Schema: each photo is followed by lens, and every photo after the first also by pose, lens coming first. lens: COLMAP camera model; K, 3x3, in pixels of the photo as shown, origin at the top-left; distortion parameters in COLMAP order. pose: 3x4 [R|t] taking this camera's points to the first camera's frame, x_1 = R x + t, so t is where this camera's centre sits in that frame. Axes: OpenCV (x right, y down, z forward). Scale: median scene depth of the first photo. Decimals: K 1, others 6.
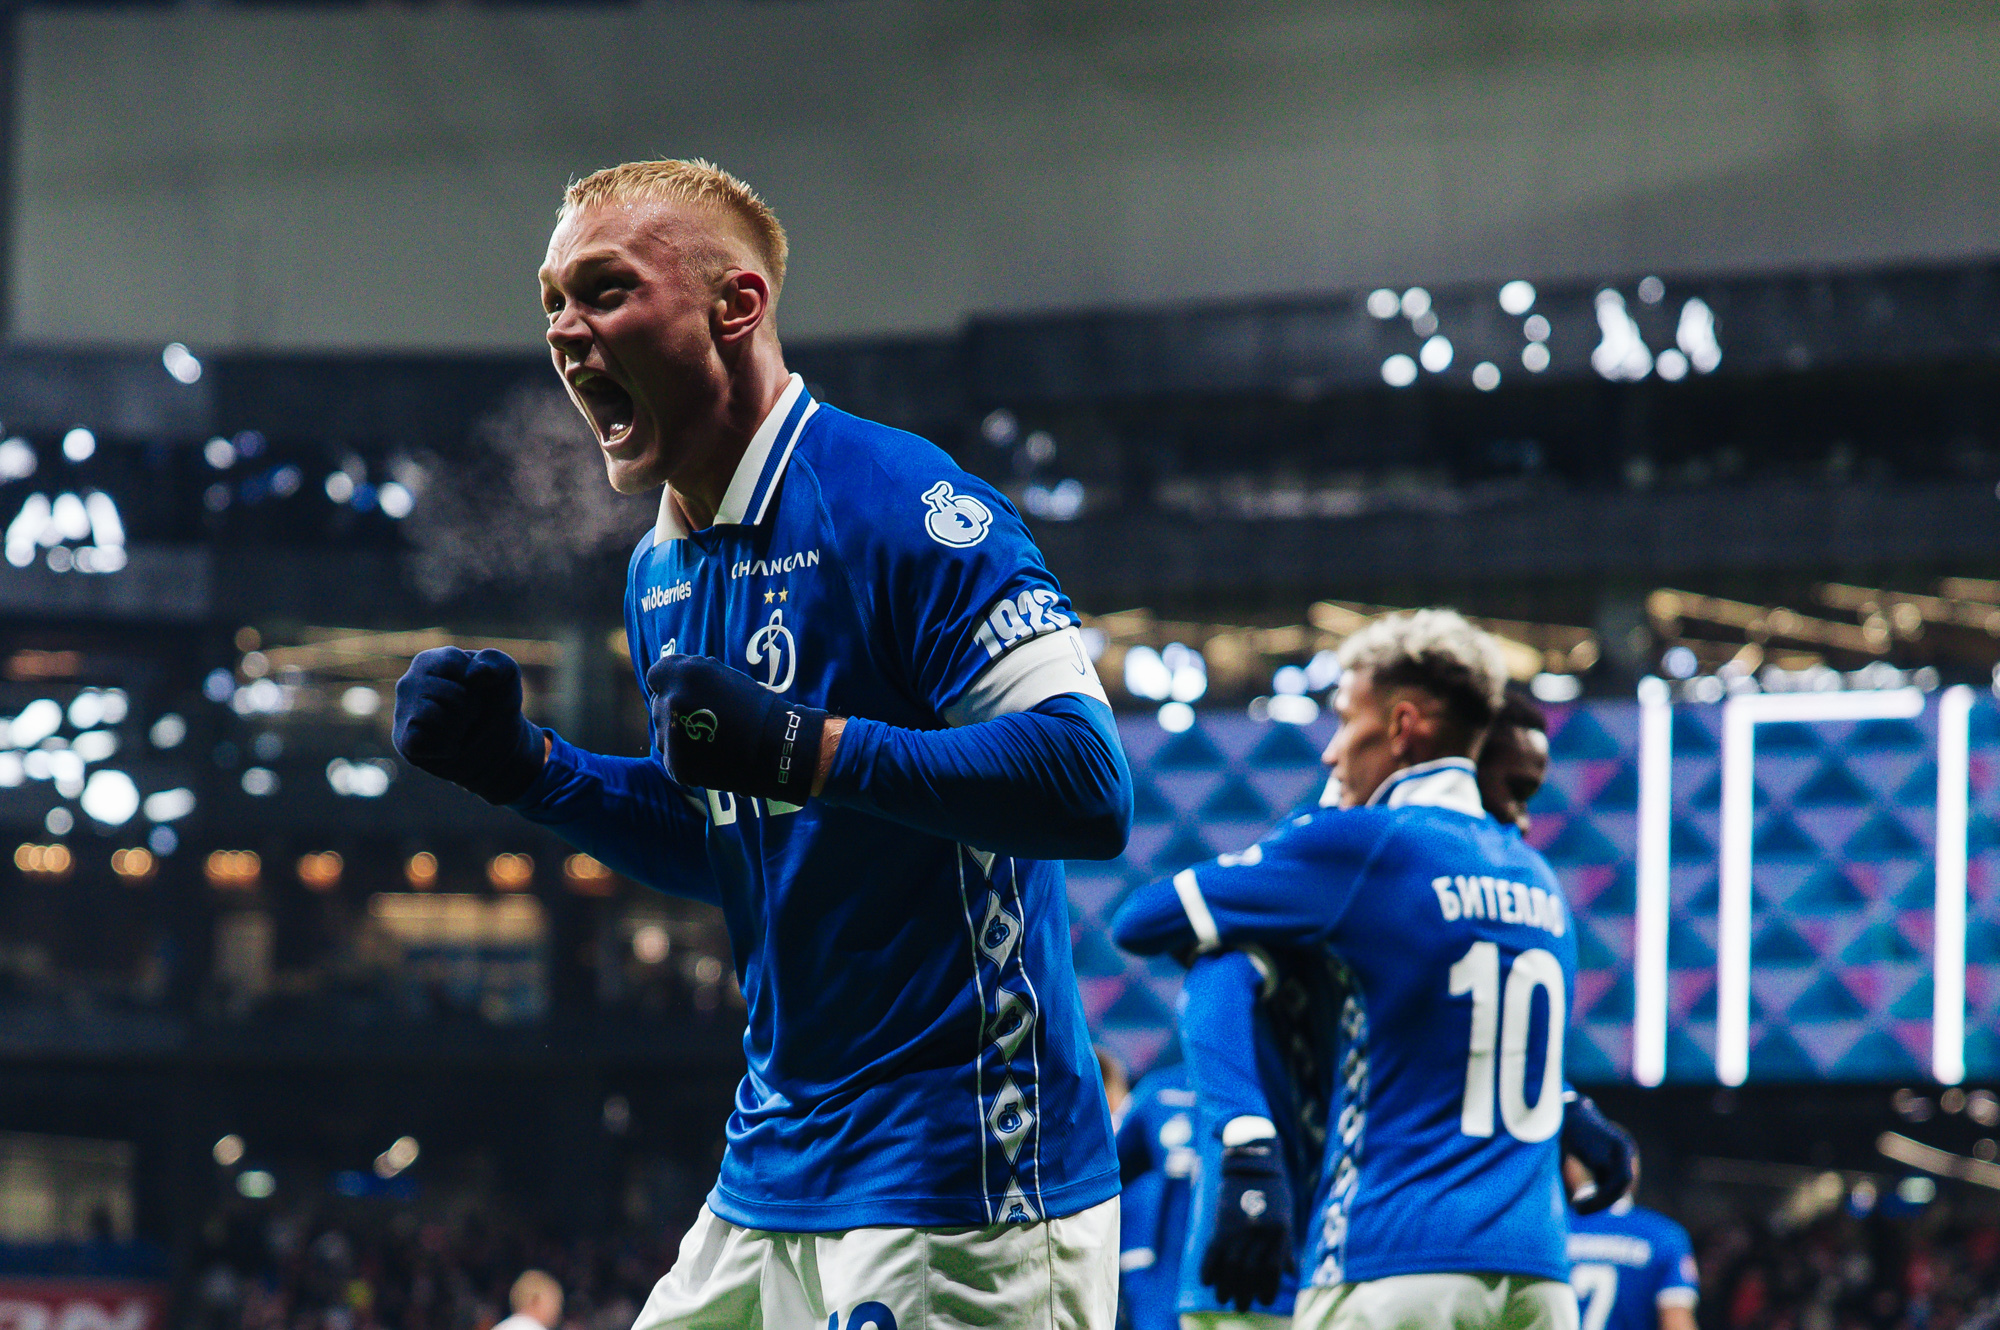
lens RADIAL K [[5355.9, 0, 951.1], [0, 5355.9, 974.3], [0, 0, 1]] dist [0.046900, 0.000000]
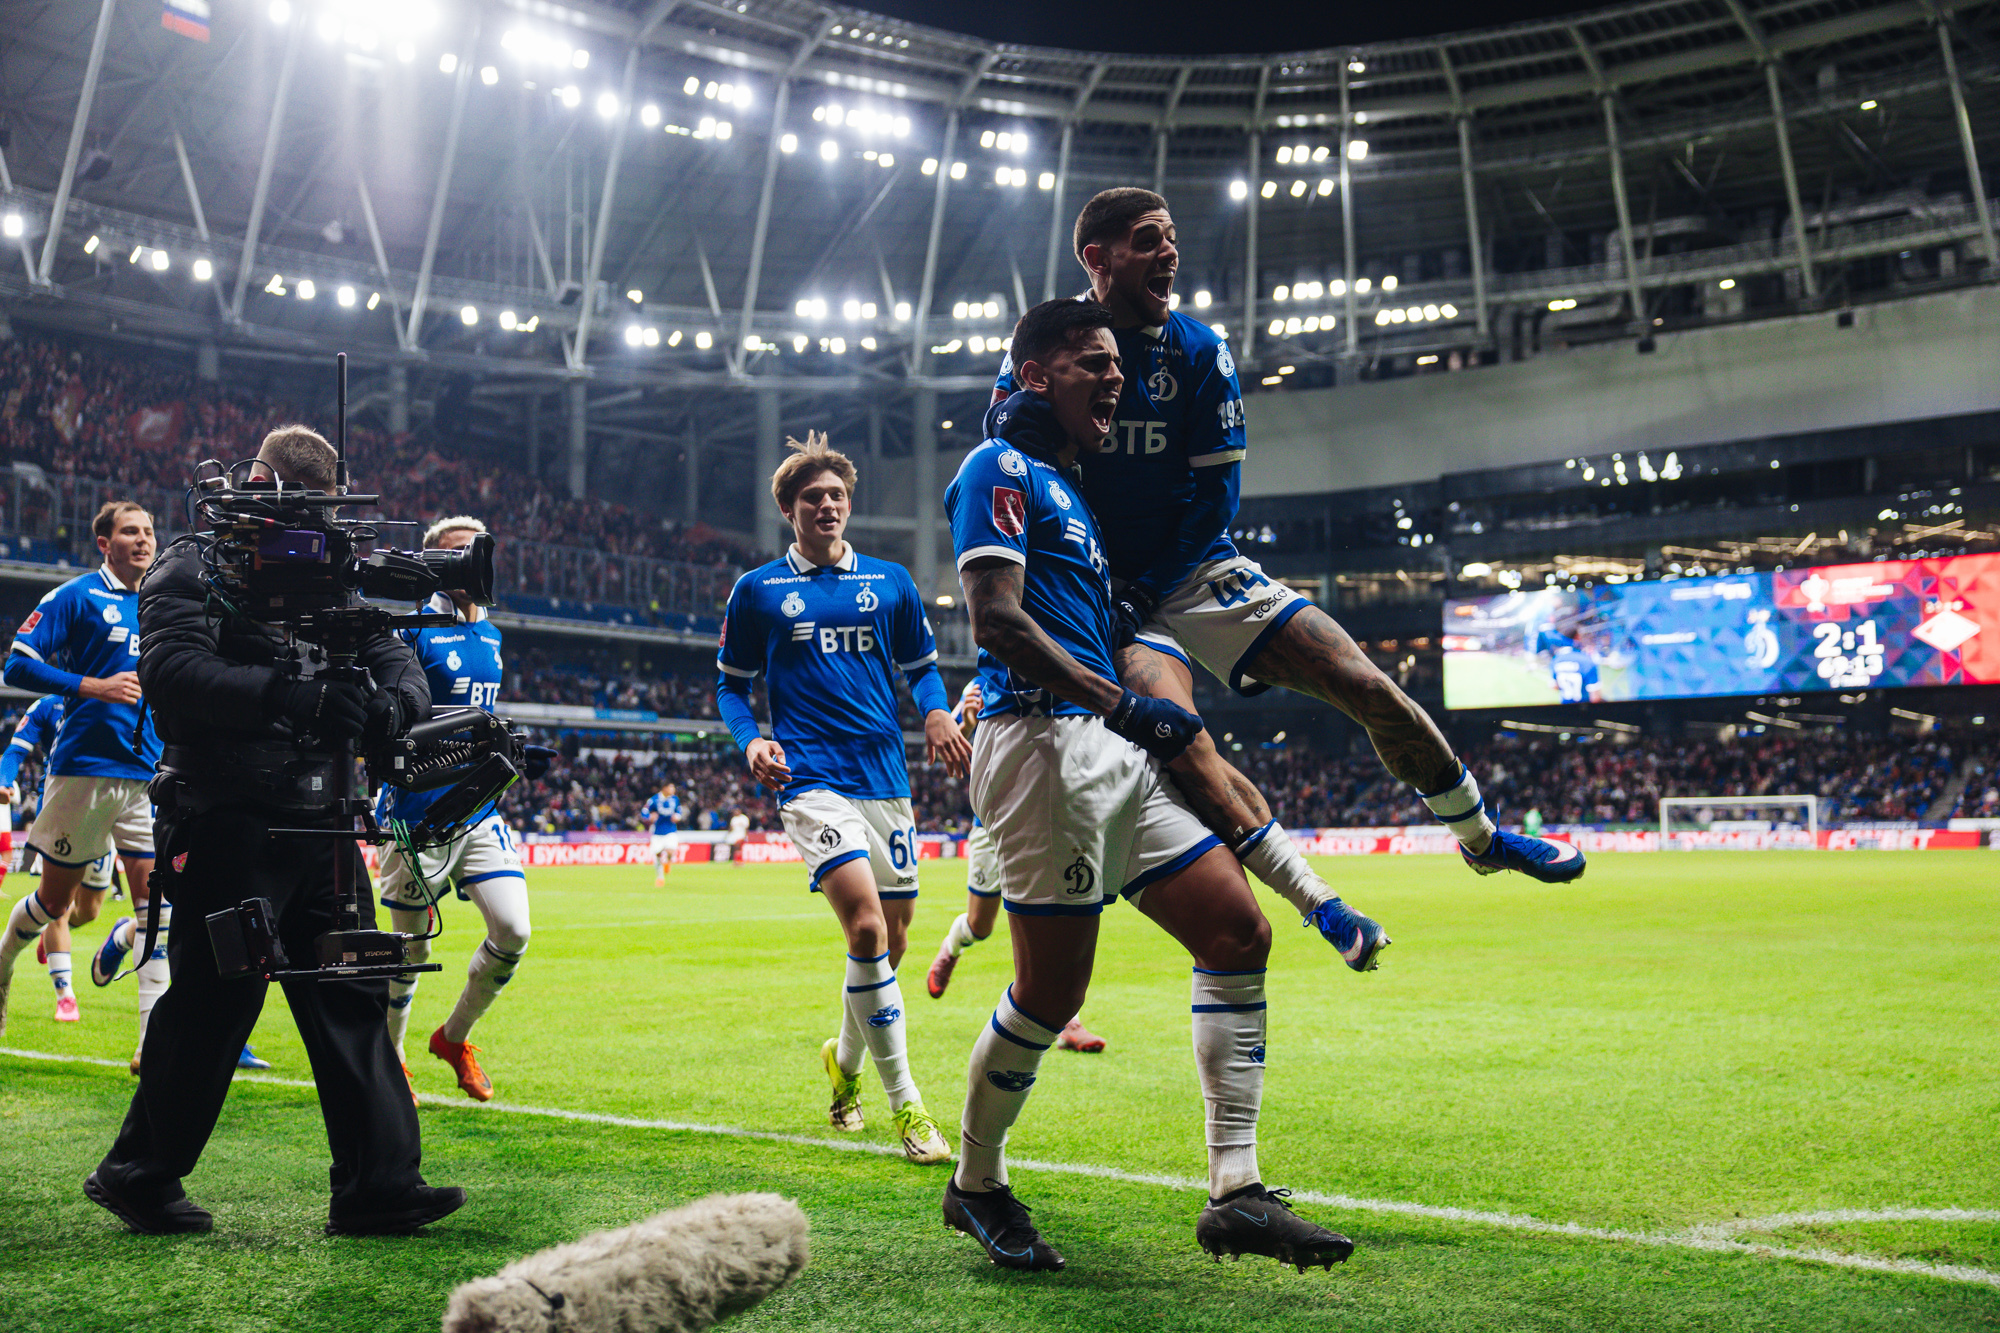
lens RADIAL K [[2158.0, 0, 992.0], [0, 2158.0, 669.9], [0, 0, 1]] dist [0.012990, 0.000000]
pose [[0.982520, -0.045428, -0.180529, -0.034046], [0.039623, 0.998579, -0.035636, 0.033050], [0.181892, 0.027860, 0.982924, -0.346602]]
